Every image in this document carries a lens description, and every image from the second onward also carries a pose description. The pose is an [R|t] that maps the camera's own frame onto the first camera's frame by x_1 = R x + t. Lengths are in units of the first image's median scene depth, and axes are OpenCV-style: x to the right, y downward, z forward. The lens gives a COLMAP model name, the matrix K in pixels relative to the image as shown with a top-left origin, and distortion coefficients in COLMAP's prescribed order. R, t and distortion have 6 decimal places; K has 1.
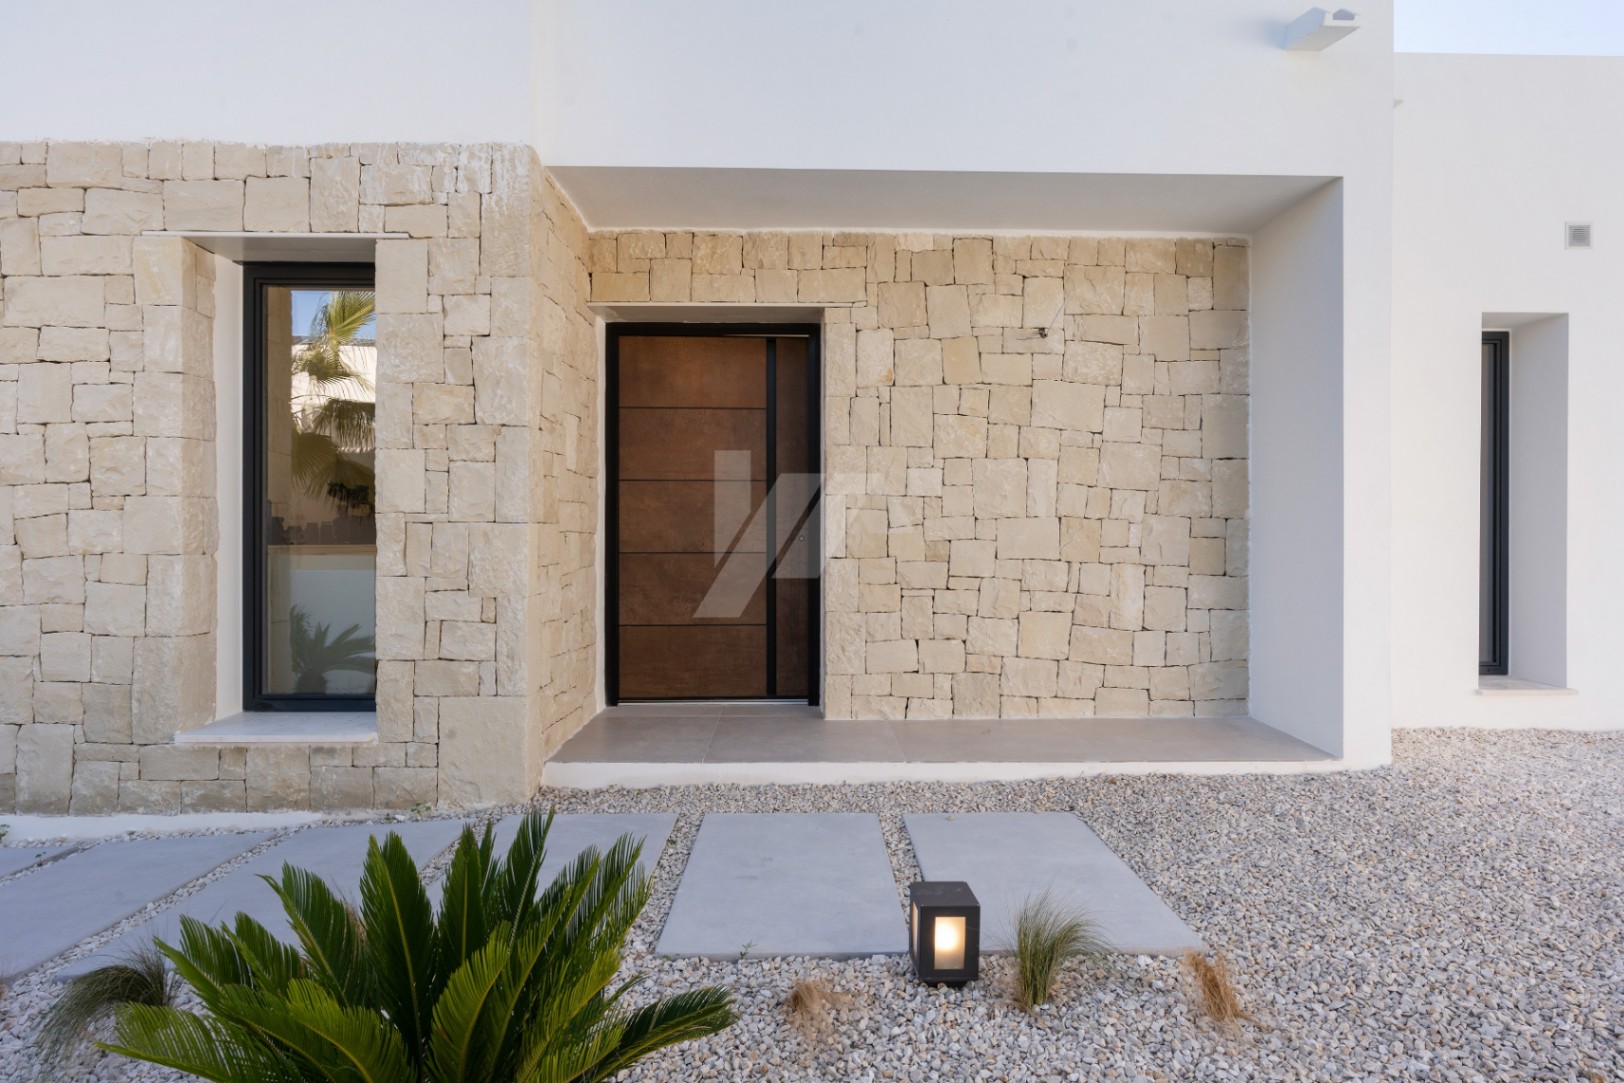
lens RADIAL K [[877.9, 0, 829.6], [0, 877.9, 539.6], [0, 0, 1]] dist [-0.005752, 0.000147]
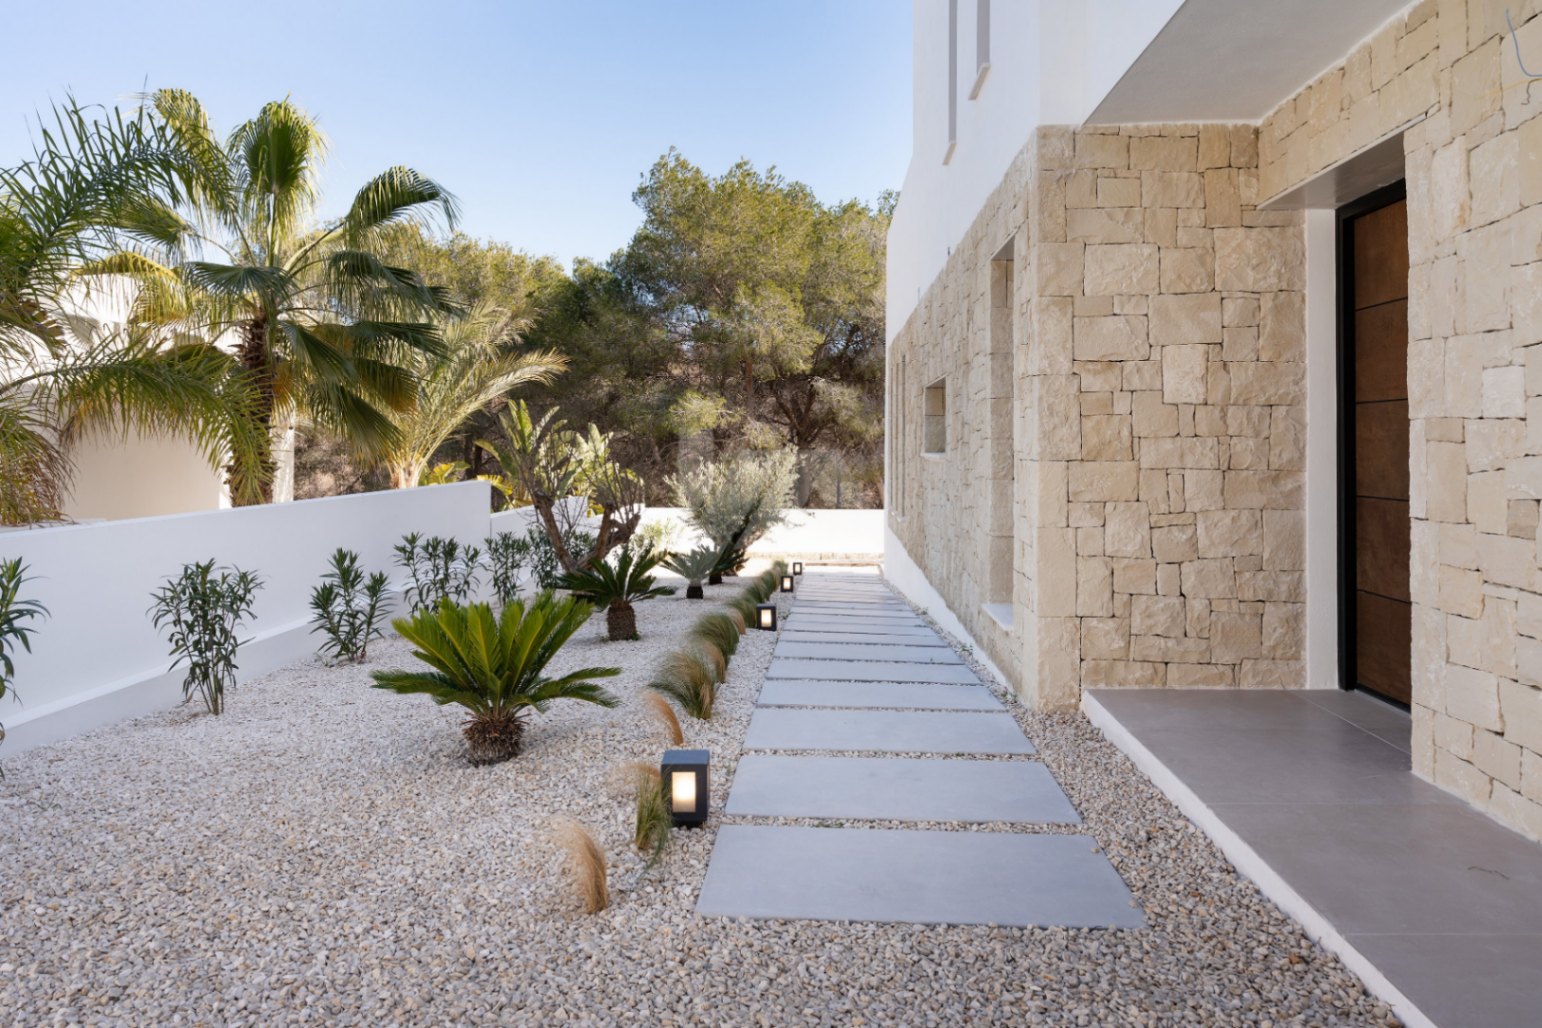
lens RADIAL K [[1085.2, 0, 770.6], [0, 1085.2, 412.5], [0, 0, 1]] dist [-0.002343, -0.002083]
pose [[-0.080200, -0.029808, -0.996333, 0.826849], [-0.007559, 0.999542, -0.029296, -0.029262], [0.996750, 0.005181, -0.080388, 0.597885]]
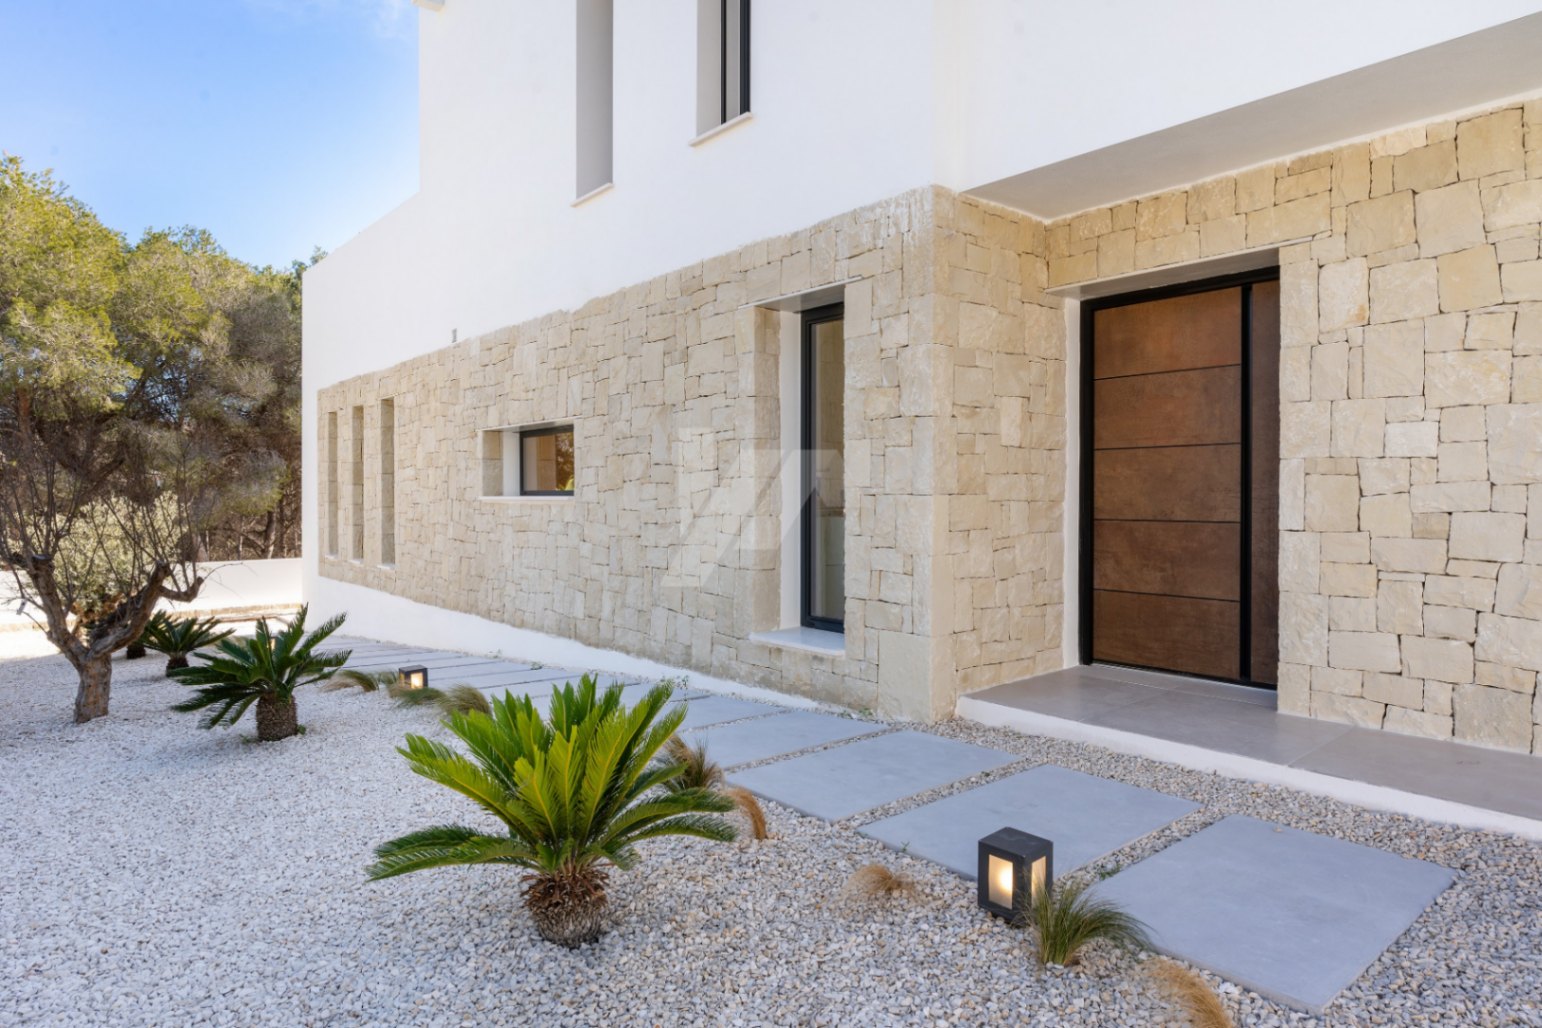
lens RADIAL K [[912.9, 0, 773.0], [0, 912.9, 504.6], [0, 0, 1]] dist [-0.005444, 0.002442]
pose [[0.629284, 0.006763, -0.777146, 0.390055], [-0.000377, 0.999965, 0.008397, -0.012602], [0.777176, -0.004991, 0.629264, 0.022792]]
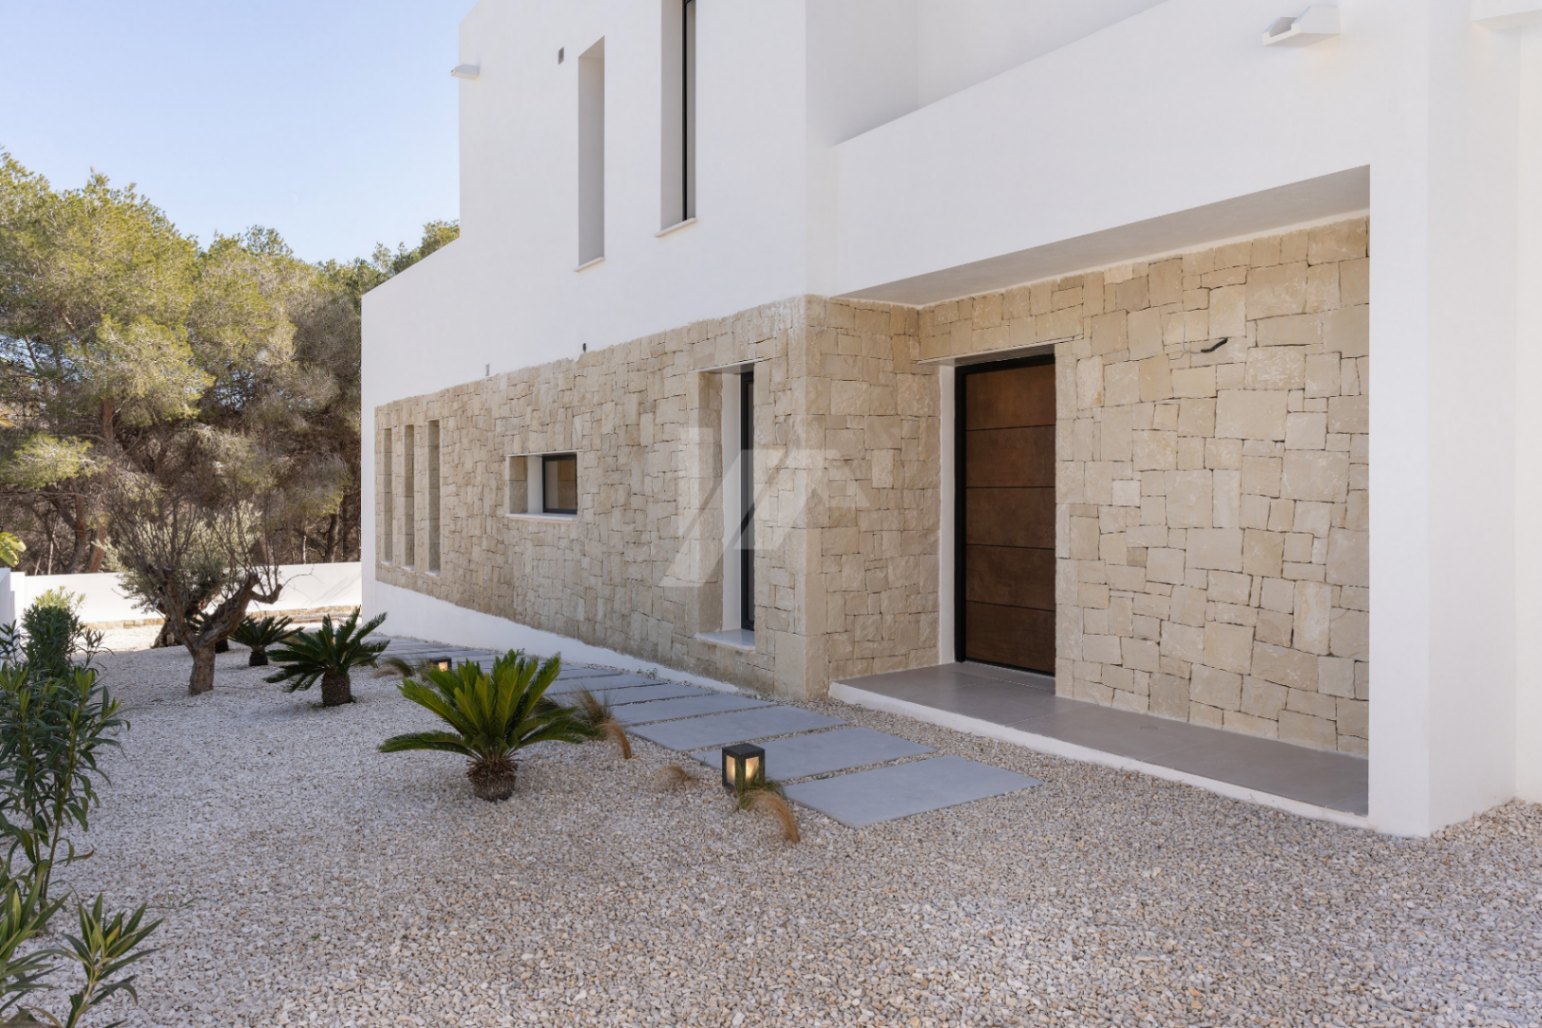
lens RADIAL K [[1065.0, 0, 775.3], [0, 1065.0, 493.4], [0, 0, 1]] dist [0.001180, -0.001036]
pose [[0.539305, 0.003513, -0.842103, 0.991694], [0.001334, 0.999986, 0.005026, -0.072511], [0.842109, -0.003834, 0.539293, -0.081330]]
